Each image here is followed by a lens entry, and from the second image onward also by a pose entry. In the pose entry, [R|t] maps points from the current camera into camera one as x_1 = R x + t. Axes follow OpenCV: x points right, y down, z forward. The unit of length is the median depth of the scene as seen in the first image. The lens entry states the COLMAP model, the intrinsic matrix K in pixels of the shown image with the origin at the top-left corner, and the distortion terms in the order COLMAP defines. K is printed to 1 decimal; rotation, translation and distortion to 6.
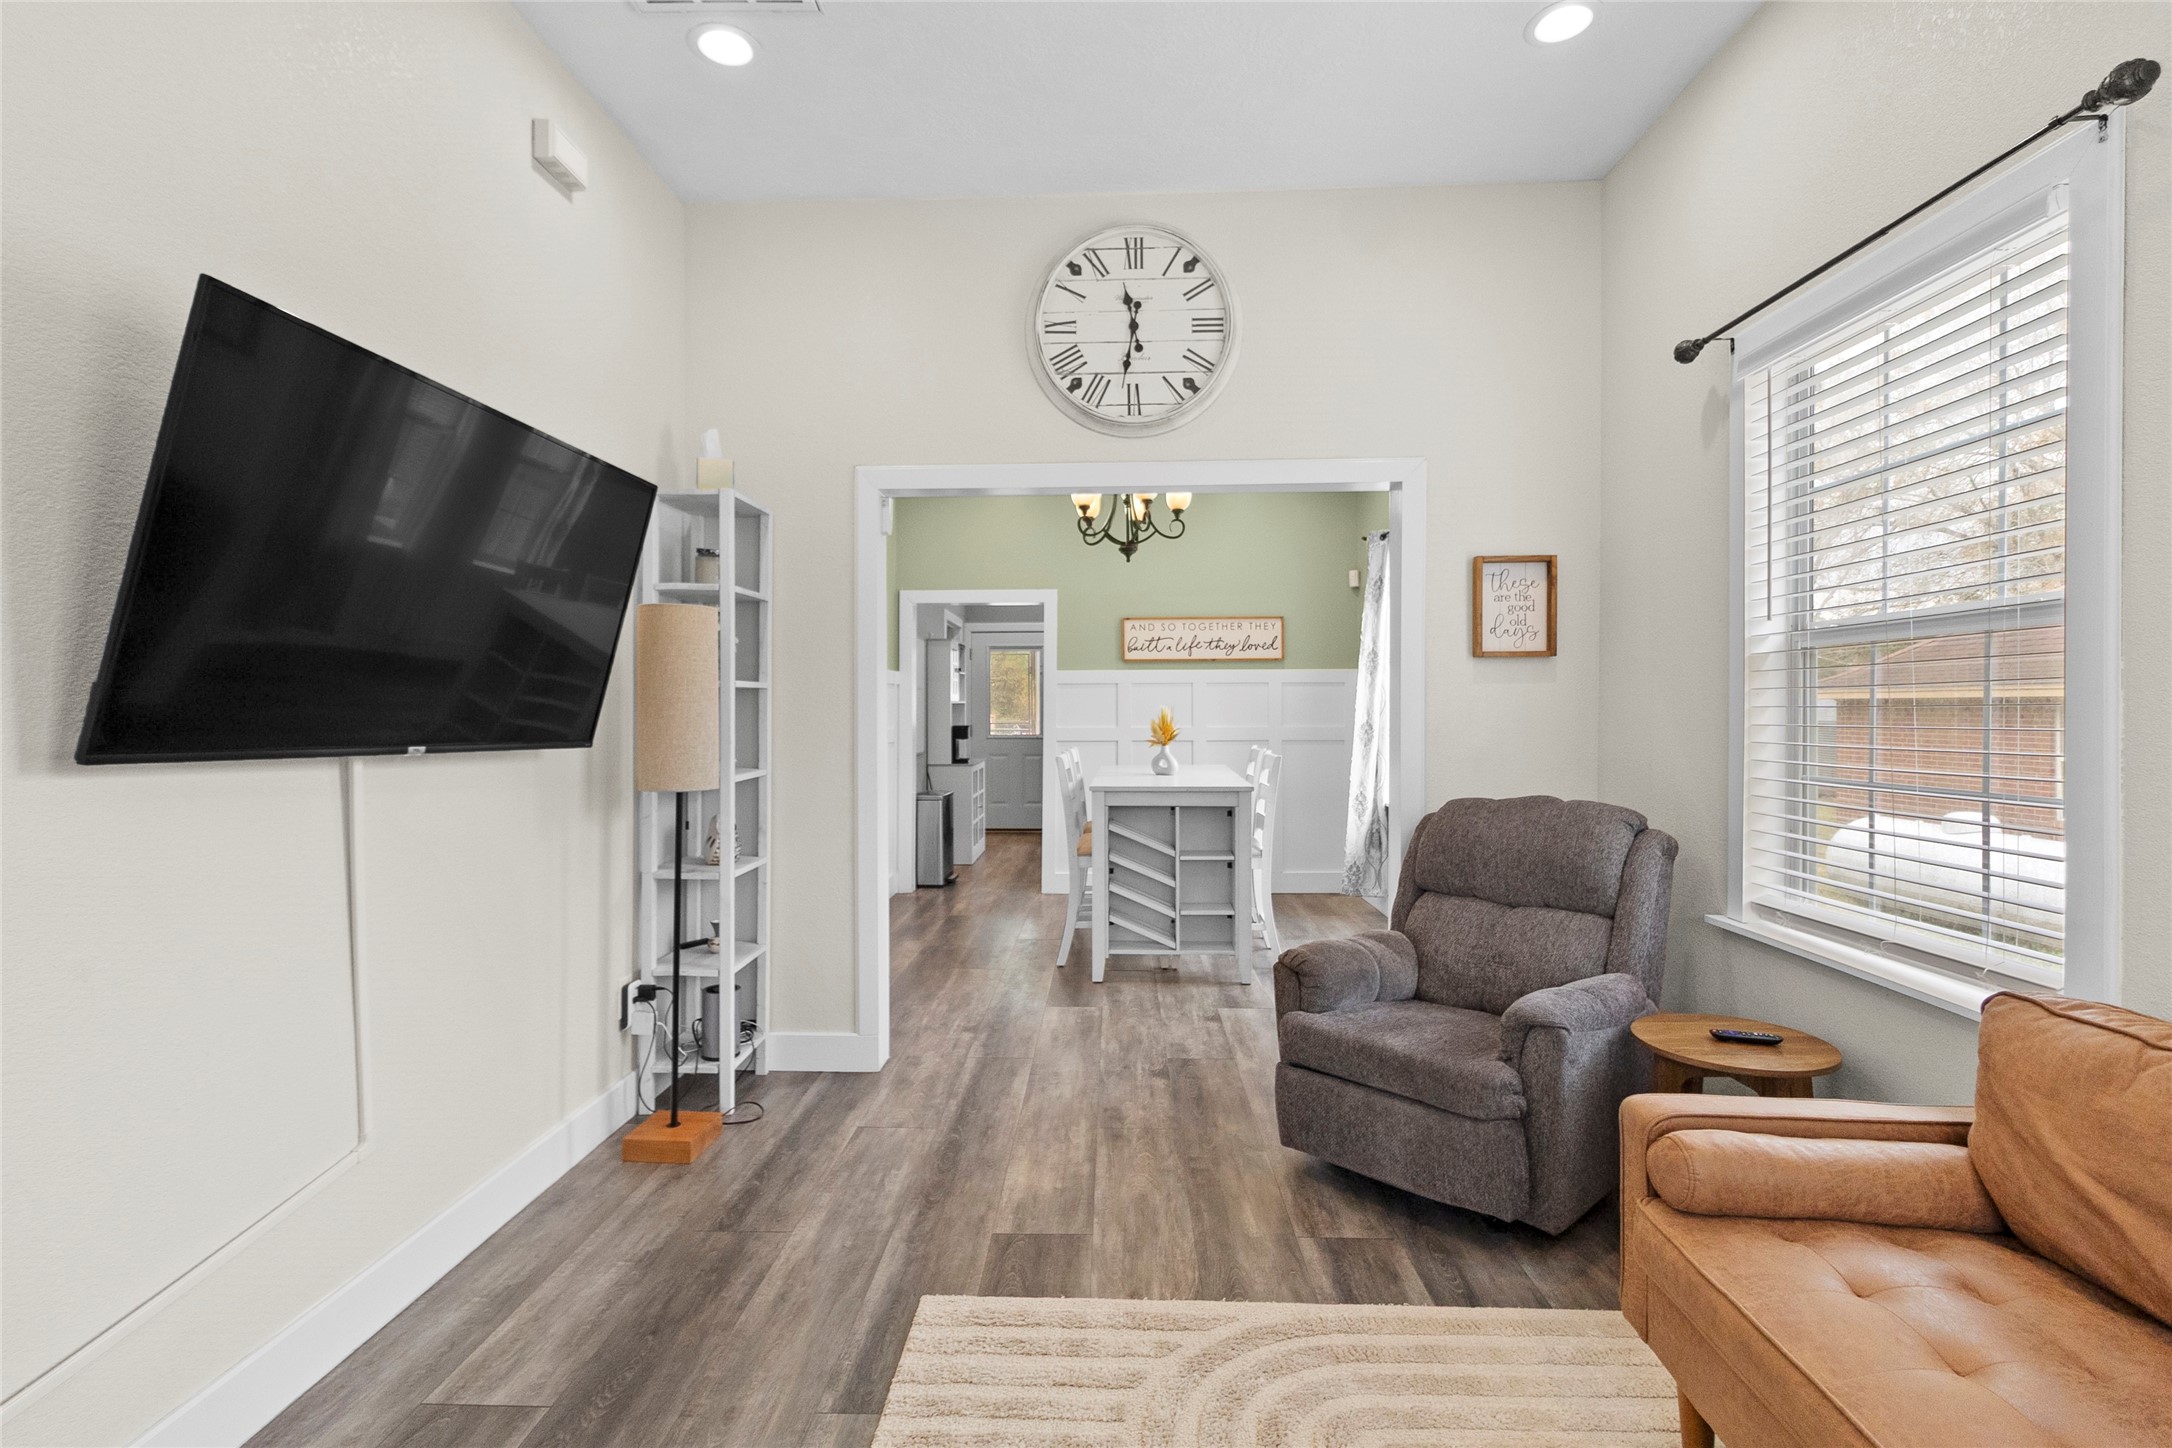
lens RADIAL K [[1004.5, 0, 1079.5], [0, 1004.5, 717.8], [0, 0, 1]] dist [-0.001813, 0.003299]
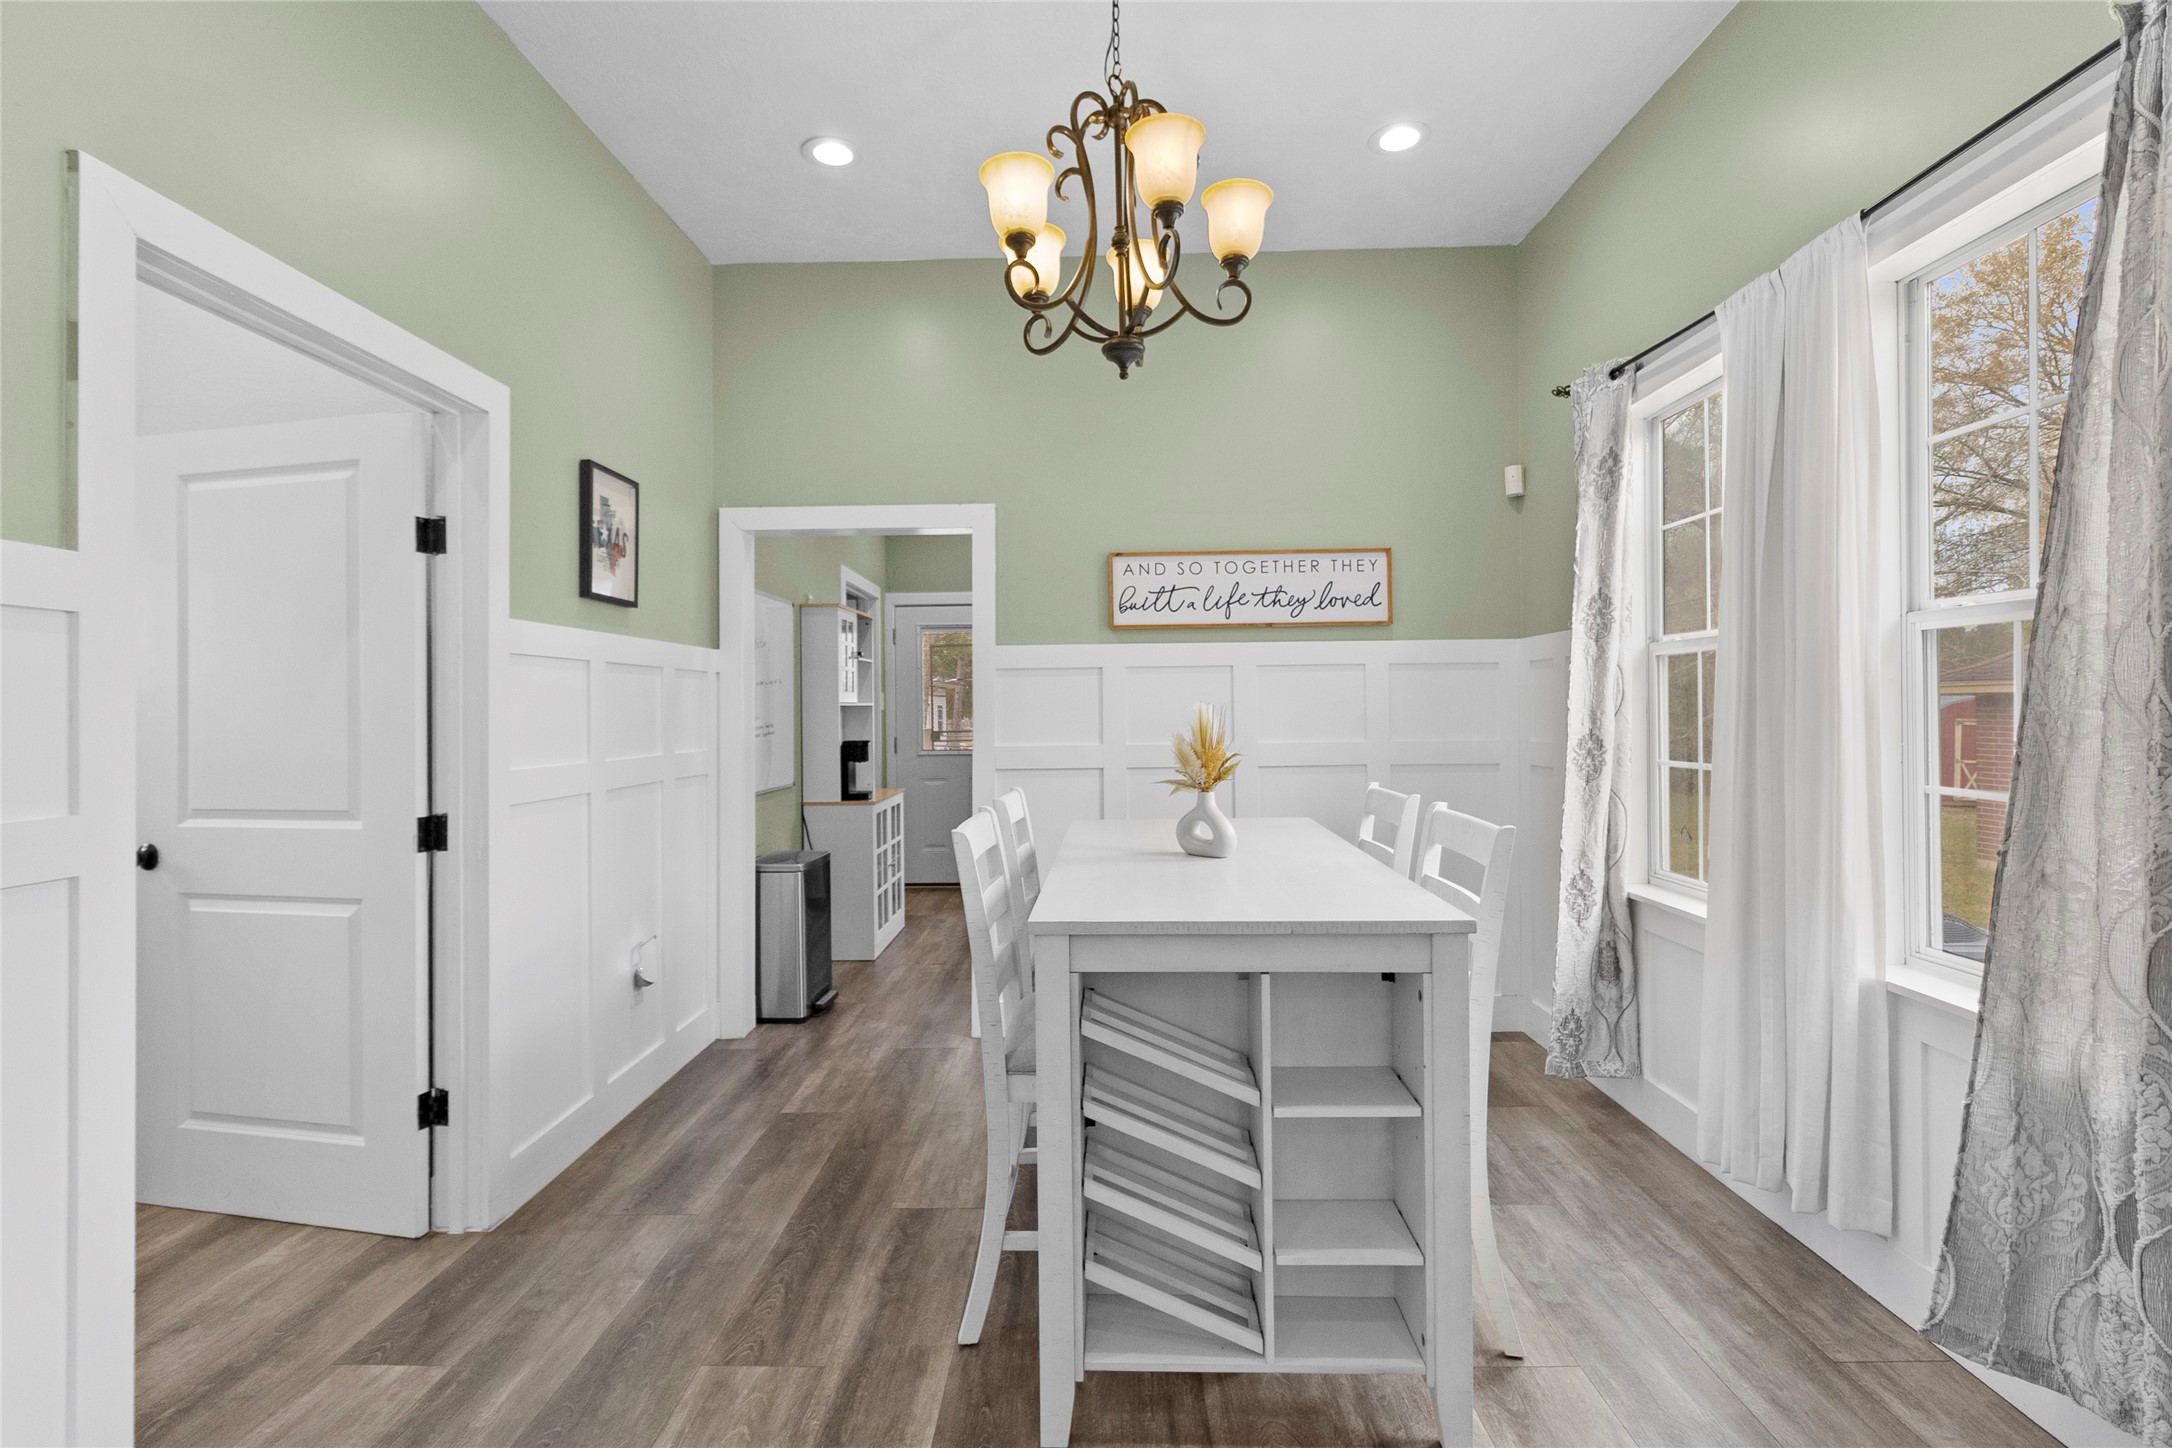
lens RADIAL K [[1004.5, 0, 1077.8], [0, 1004.5, 723.3], [0, 0, 1]] dist [-0.001813, 0.003299]
pose [[0.999852, -0.008283, 0.015090, 0.015810], [0.008270, 0.999965, 0.000923, -0.003411], [-0.015097, -0.000798, 0.999886, 0.431805]]
